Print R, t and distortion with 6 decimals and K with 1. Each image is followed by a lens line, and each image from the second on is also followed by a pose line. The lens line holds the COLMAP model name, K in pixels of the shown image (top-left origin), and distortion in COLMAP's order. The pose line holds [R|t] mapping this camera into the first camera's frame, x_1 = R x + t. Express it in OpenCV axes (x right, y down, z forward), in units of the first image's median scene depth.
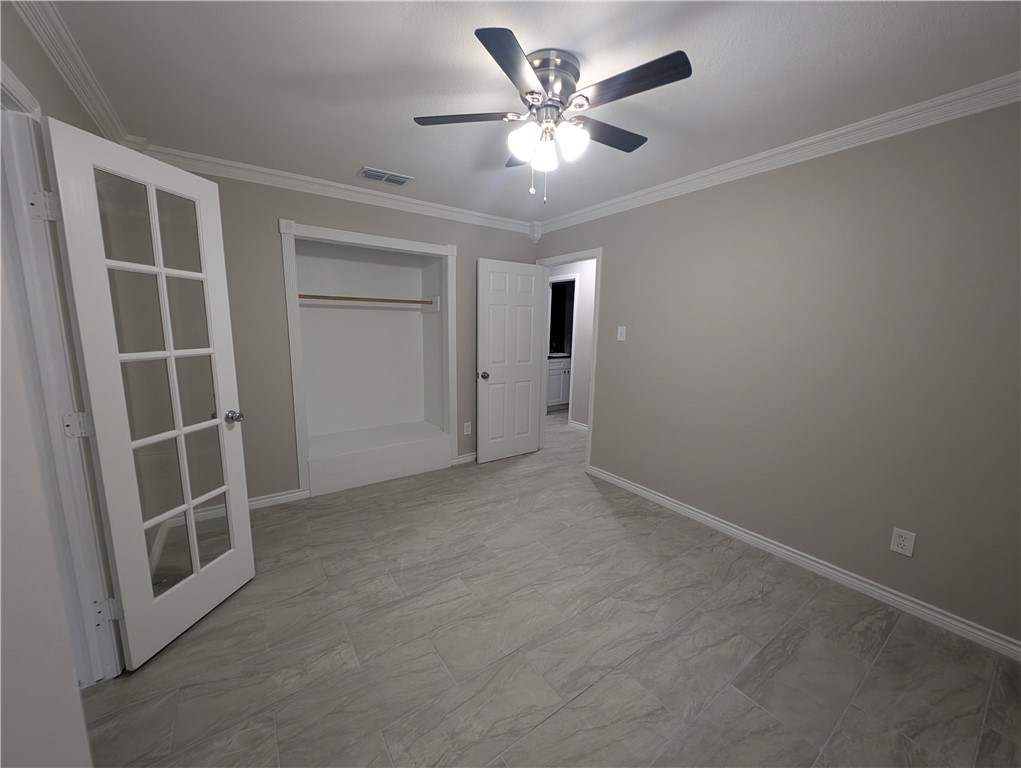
lens RADIAL K [[384.6, 0, 509.2], [0, 384.6, 383.2], [0, 0, 1]] dist [0.008004, -0.003985]
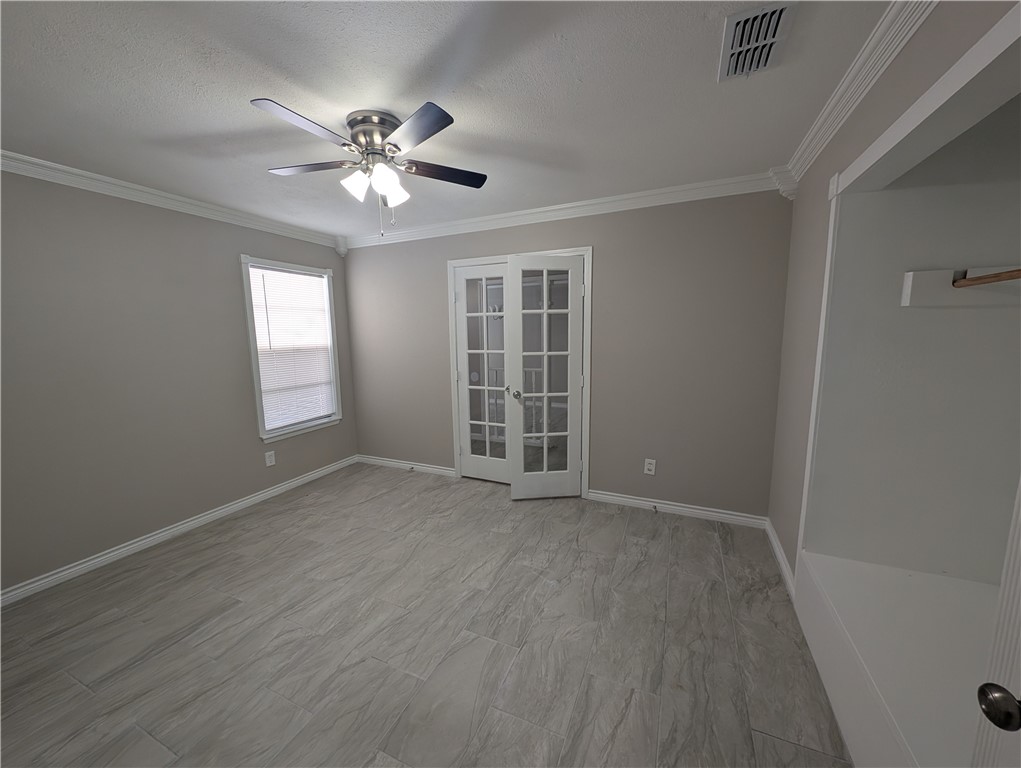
lens RADIAL K [[384.1, 0, 509.4], [0, 384.1, 384.8], [0, 0, 1]] dist [0.021140, -0.016554]
pose [[-0.859054, 0.068149, -0.507328, 0.302592], [-0.076307, 0.962975, 0.258566, -0.292123], [0.506165, 0.260835, -0.822048, 1.799715]]
